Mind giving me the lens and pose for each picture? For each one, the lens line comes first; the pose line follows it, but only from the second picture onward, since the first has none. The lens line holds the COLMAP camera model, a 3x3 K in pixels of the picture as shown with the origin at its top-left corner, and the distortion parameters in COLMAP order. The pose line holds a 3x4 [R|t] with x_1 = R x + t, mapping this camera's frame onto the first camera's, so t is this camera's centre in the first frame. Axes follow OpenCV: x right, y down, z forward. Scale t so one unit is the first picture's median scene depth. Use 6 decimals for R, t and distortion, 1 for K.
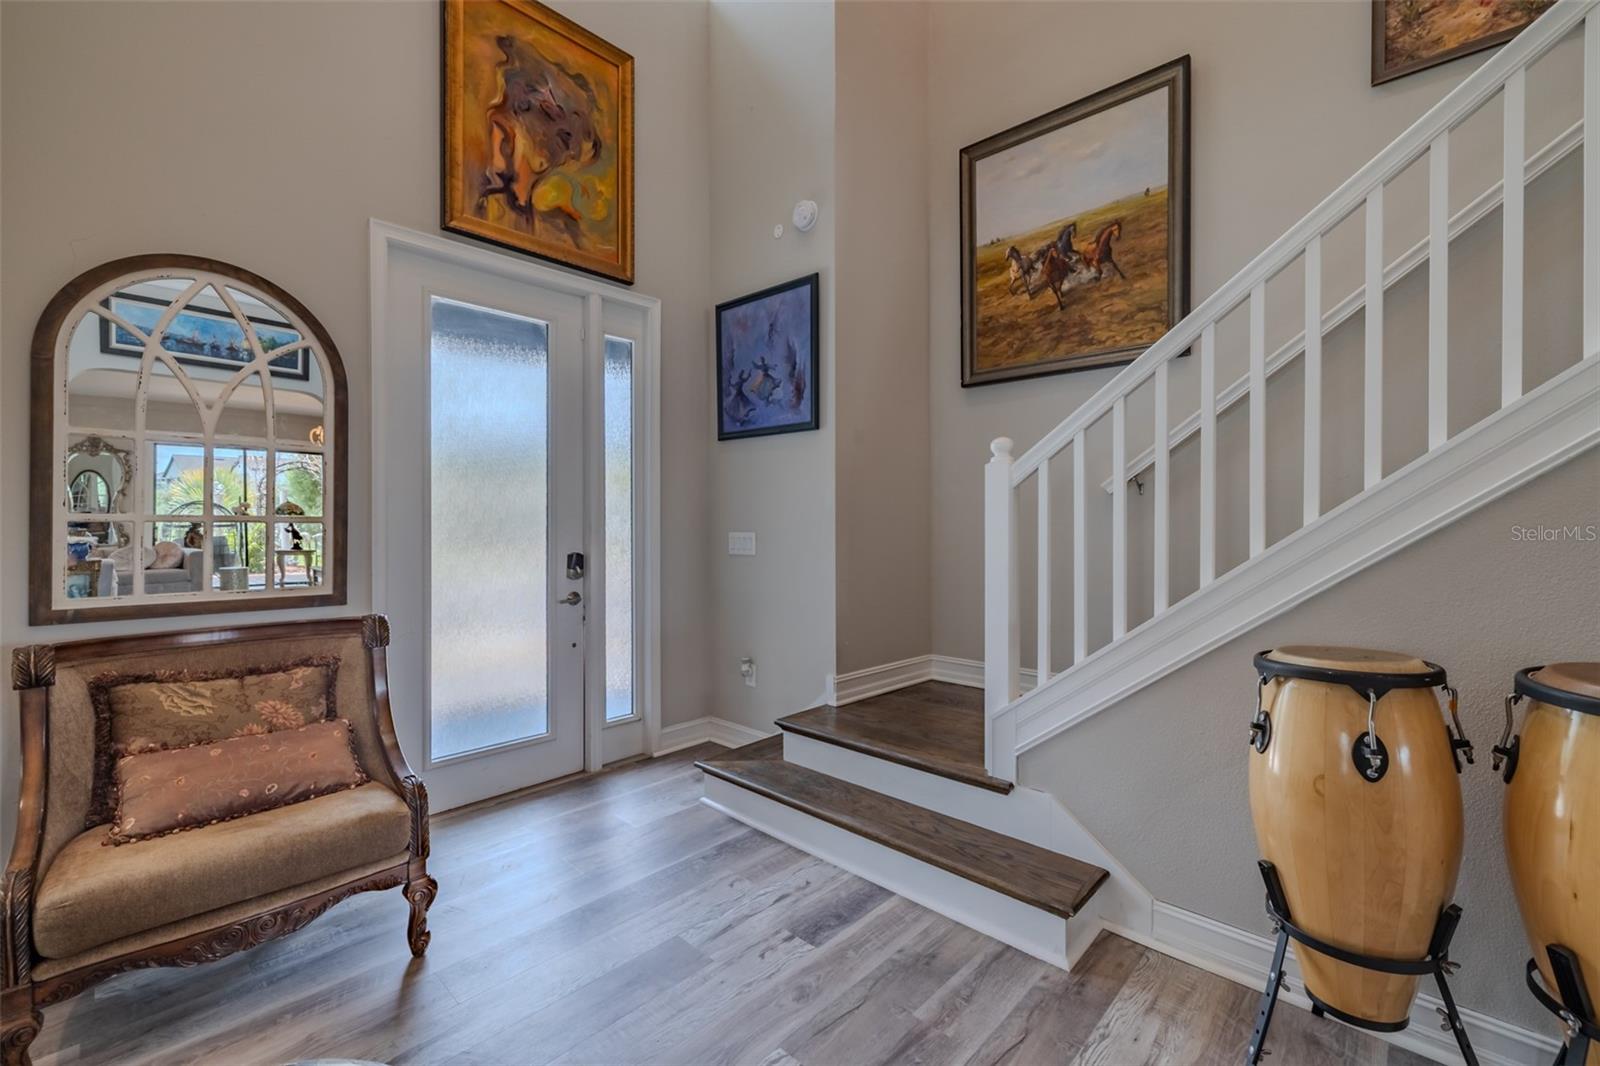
lens RADIAL K [[682.4, 0, 834.7], [0, 682.4, 522.6], [0, 0, 1]] dist [0.003211, -0.000898]
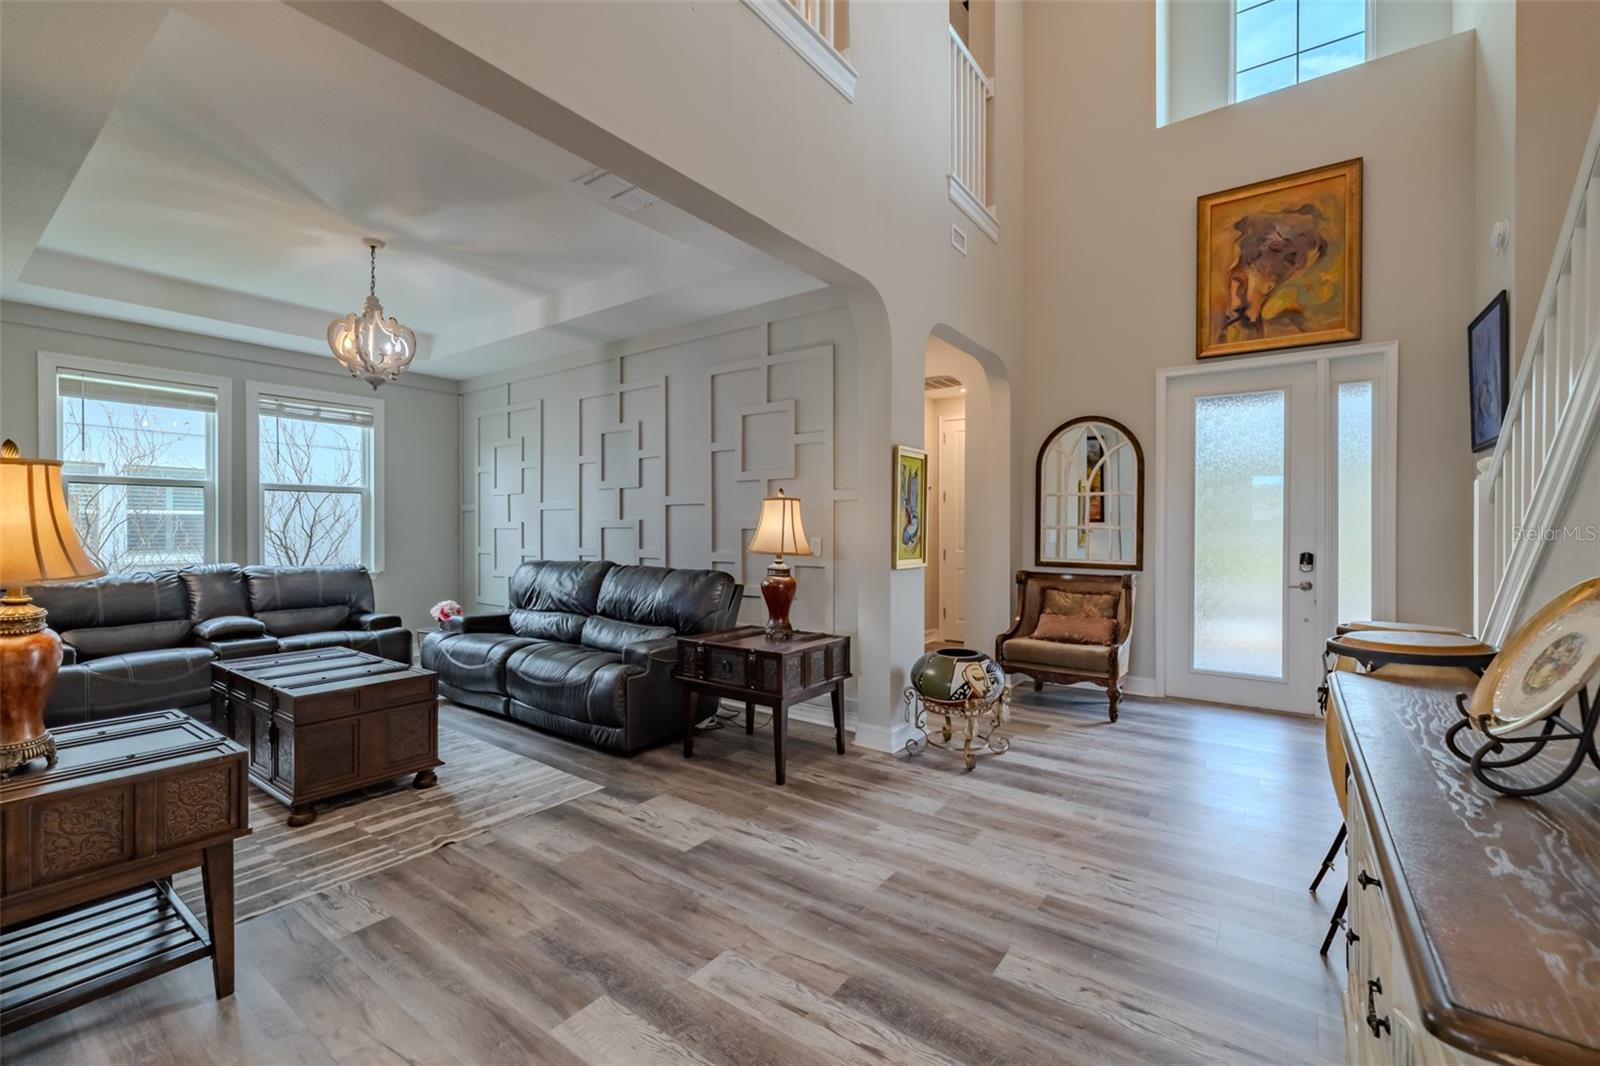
lens RADIAL K [[682.4, 0, 786.8], [0, 682.4, 544.9], [0, 0, 1]] dist [0.003211, -0.000898]
pose [[0.095672, 0.032507, -0.994882, 0.955398], [-0.002466, 0.999471, 0.032420, -0.013901], [0.995410, -0.000648, 0.095702, -0.178410]]
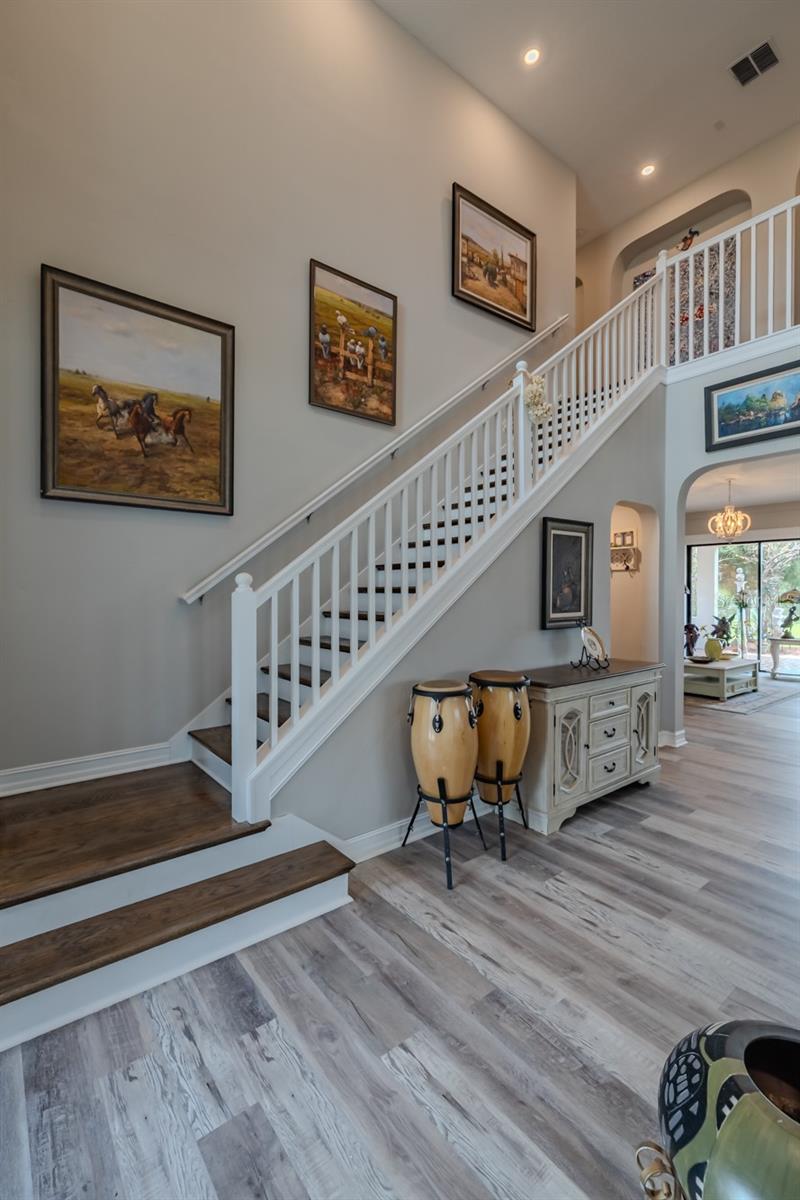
lens RADIAL K [[511.8, 0, 378.8], [0, 511.8, 592.2], [0, 0, 1]] dist [0.003211, -0.000898]
pose [[0.192655, 0.002691, 0.981263, -0.572802], [-0.001176, 0.999996, -0.002512, -0.068261], [-0.981266, -0.000670, 0.192658, 0.442396]]
